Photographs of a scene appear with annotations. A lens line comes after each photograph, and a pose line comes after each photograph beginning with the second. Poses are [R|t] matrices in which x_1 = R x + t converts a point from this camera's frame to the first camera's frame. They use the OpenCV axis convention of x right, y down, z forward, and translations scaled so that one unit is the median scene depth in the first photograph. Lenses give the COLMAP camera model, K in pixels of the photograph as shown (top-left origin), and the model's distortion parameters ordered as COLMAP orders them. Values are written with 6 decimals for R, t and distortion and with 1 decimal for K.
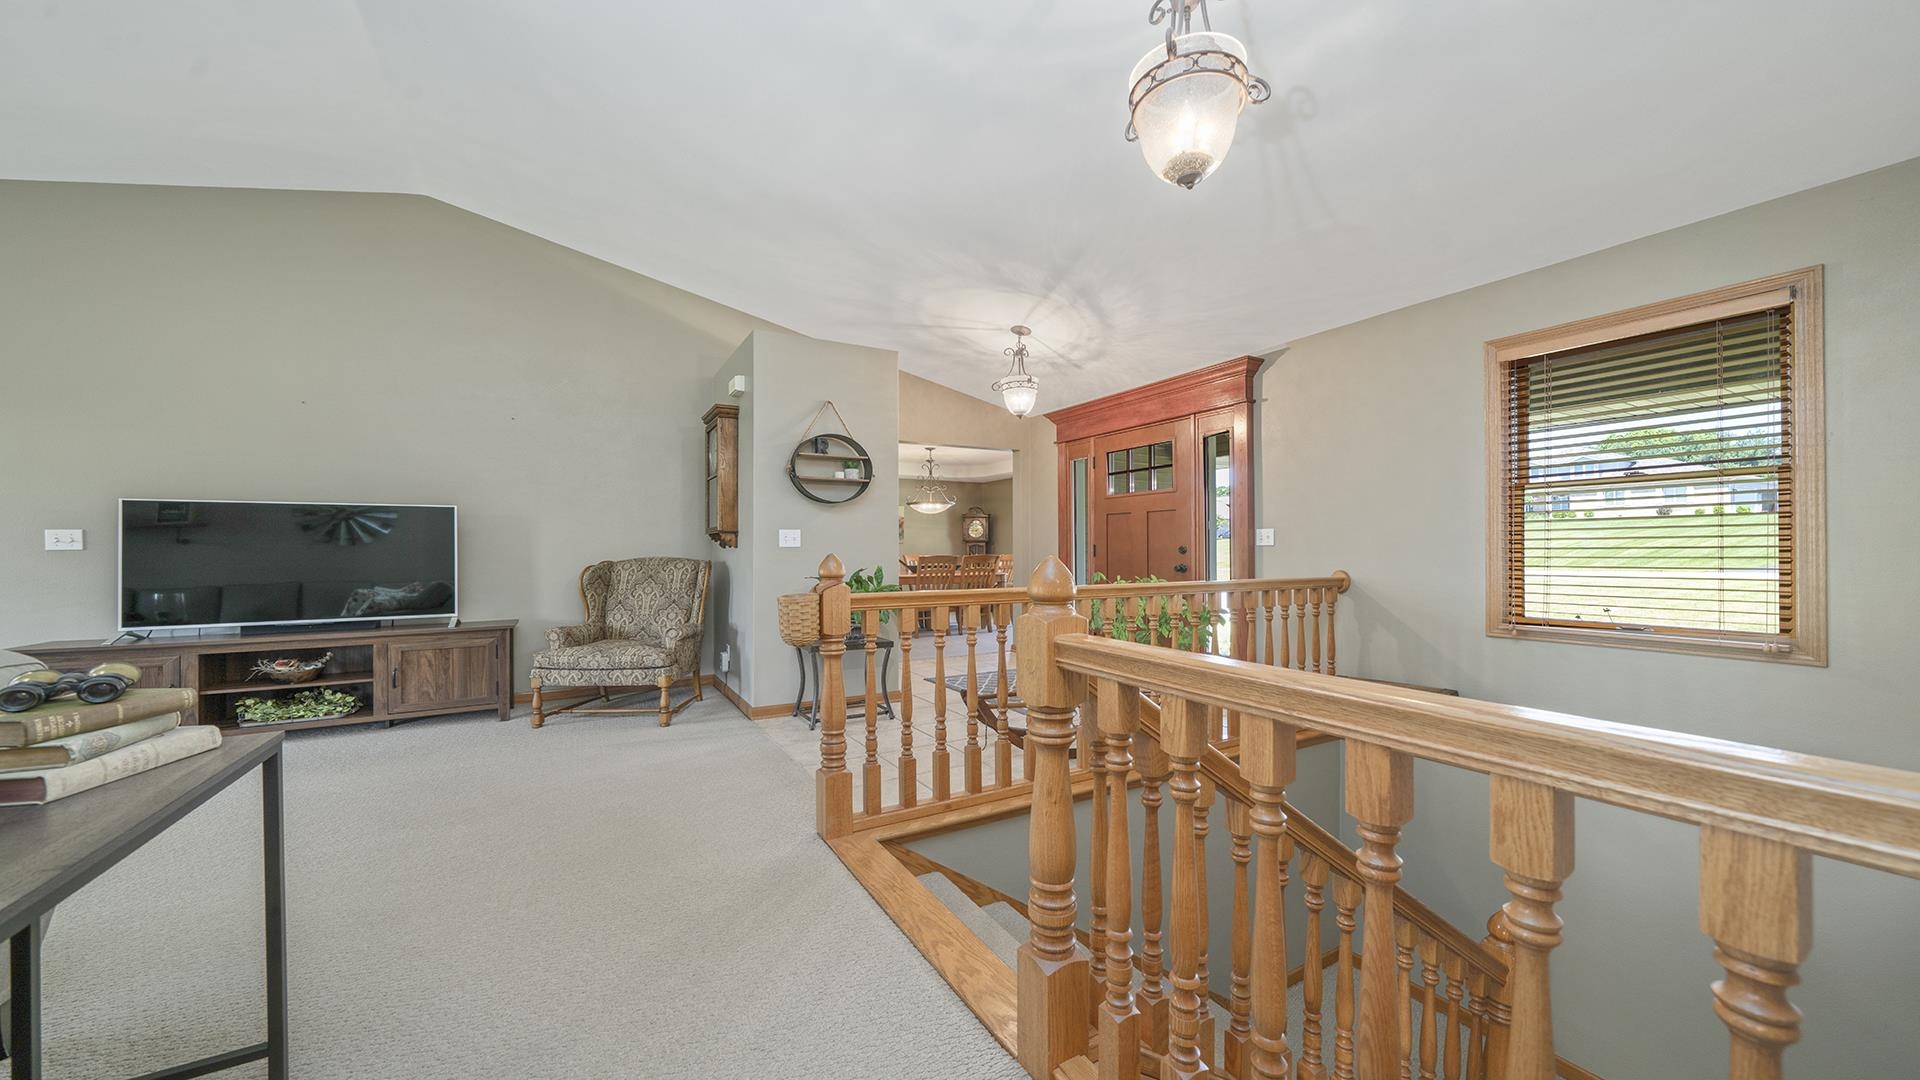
lens RADIAL K [[674.2, 0, 960.0], [0, 674.2, 540.0], [0, 0, 1]] dist [-0.000893, -0.000008]
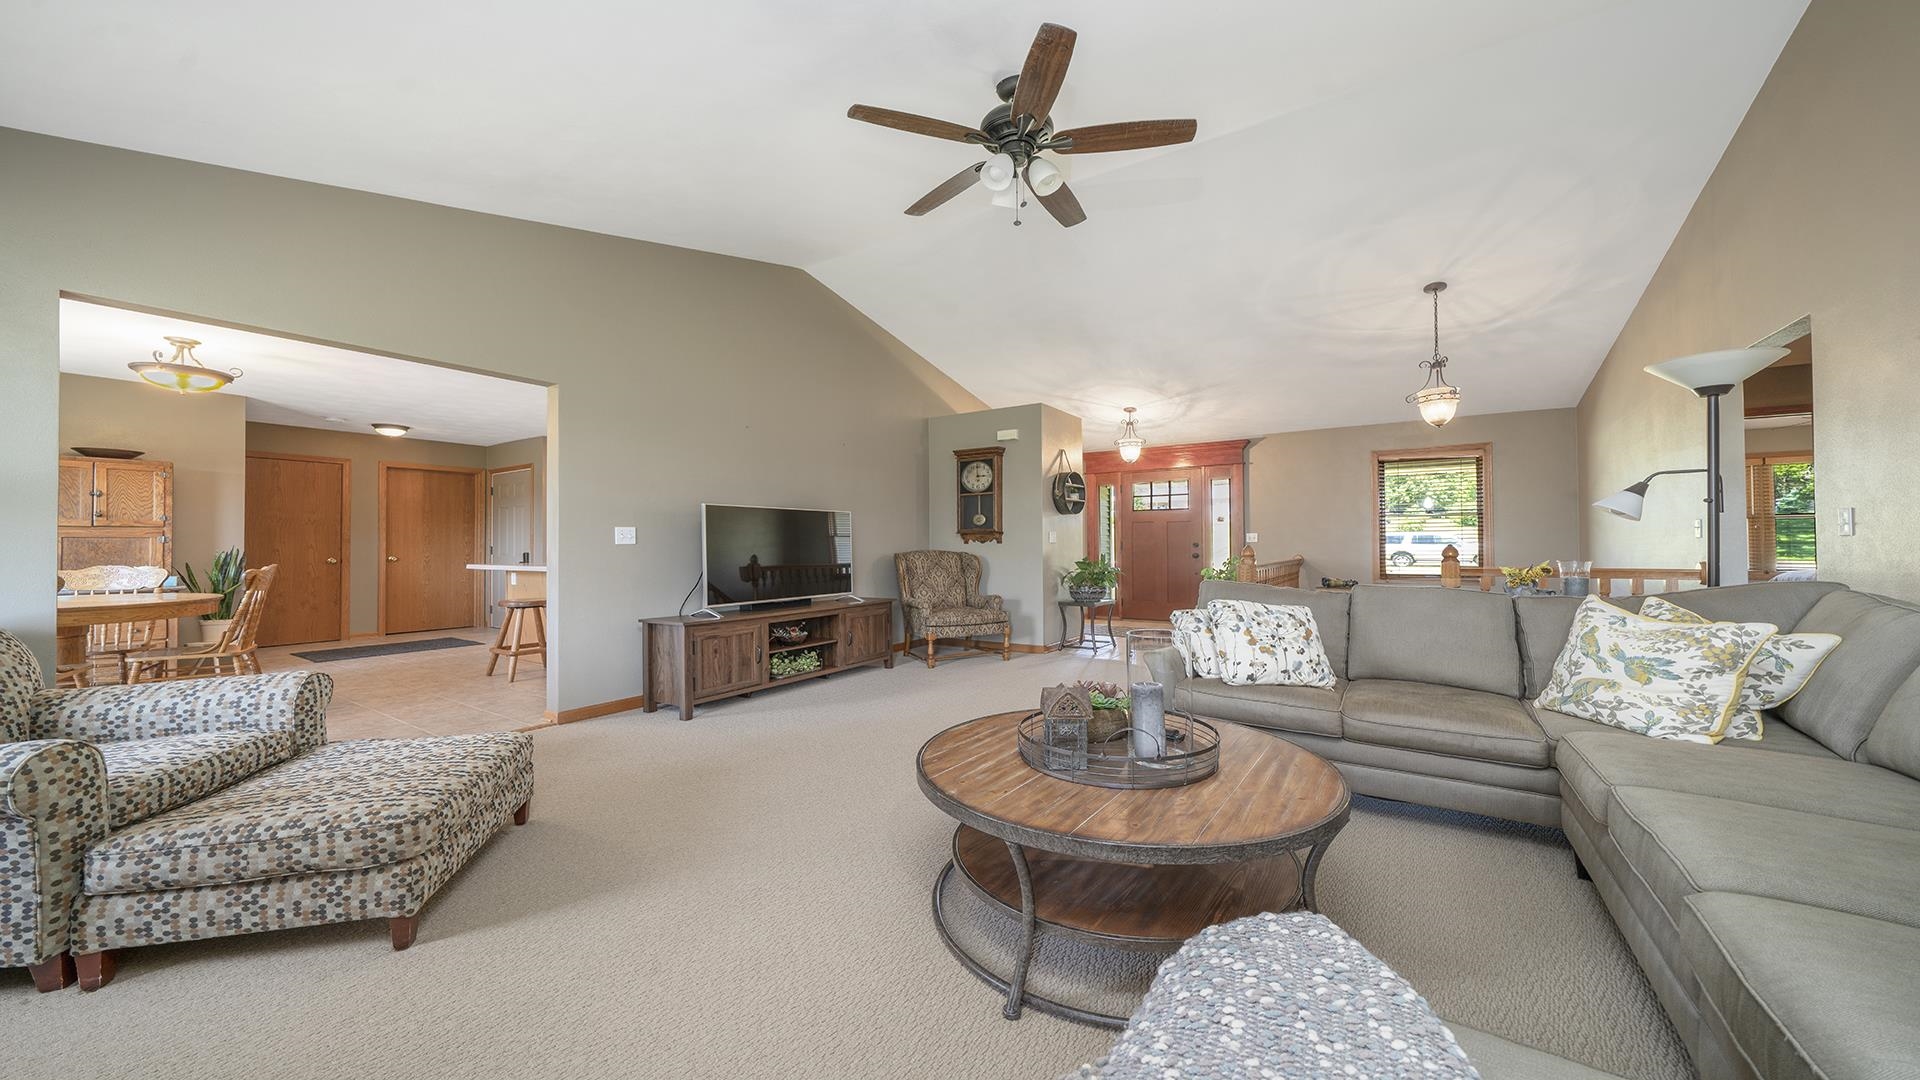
lens RADIAL K [[674.2, 0, 960.0], [0, 674.2, 540.0], [0, 0, 1]] dist [-0.000893, -0.000008]
pose [[0.891051, 0.002476, 0.453896, -1.125591], [-0.004031, 0.999989, 0.002459, 0.000331], [-0.453885, -0.004021, 0.891051, -0.289741]]
